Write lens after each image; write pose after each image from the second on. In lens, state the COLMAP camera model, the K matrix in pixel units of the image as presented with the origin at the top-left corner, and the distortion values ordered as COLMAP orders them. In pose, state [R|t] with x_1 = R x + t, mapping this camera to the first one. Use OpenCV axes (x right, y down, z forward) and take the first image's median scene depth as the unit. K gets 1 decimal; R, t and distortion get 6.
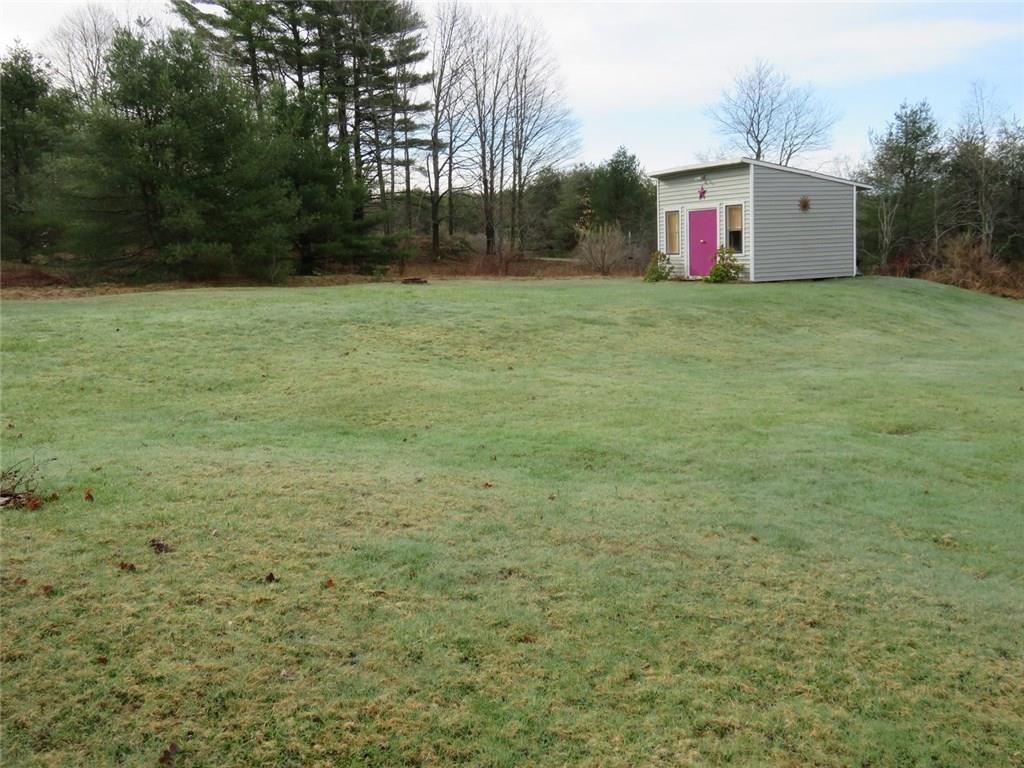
lens RADIAL K [[1002.0, 0, 512.0], [0, 1002.0, 384.0], [0, 0, 1]] dist [-0.004424, -0.003801]
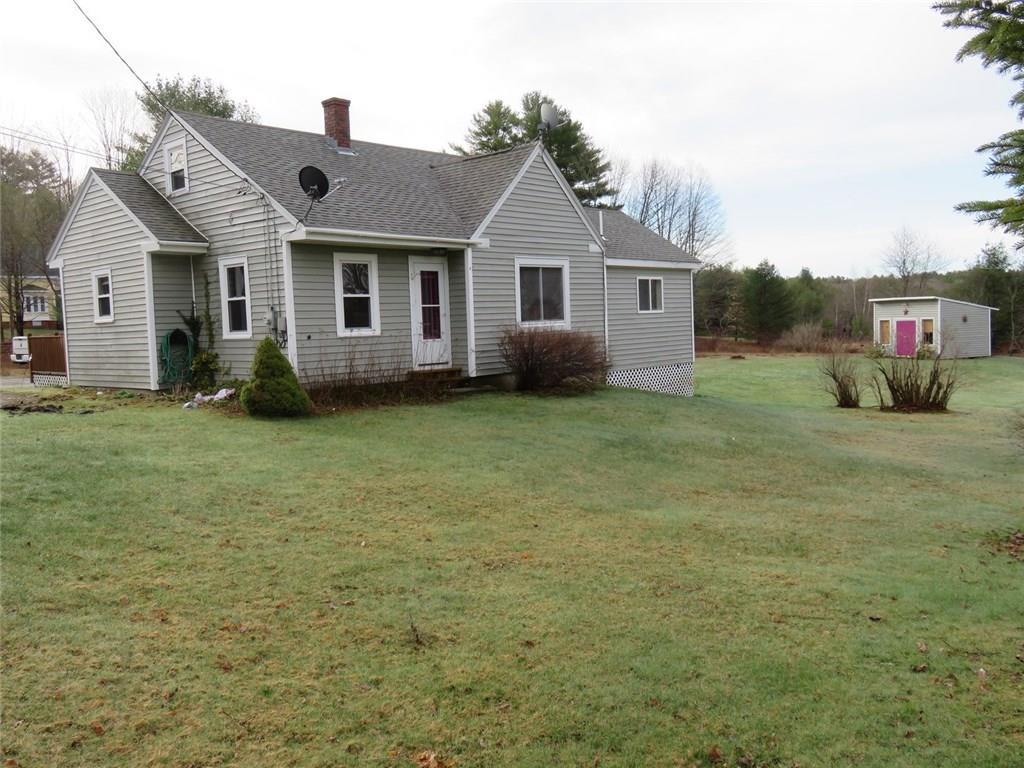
lens RADIAL K [[902.4, 0, 512.0], [0, 902.4, 384.0], [0, 0, 1]] dist [-0.016836, 0.003622]
pose [[0.998045, 0.004370, -0.062346, -0.446430], [-0.008350, 0.997933, -0.063720, 0.060232], [0.061939, 0.064116, 0.996018, -0.732681]]
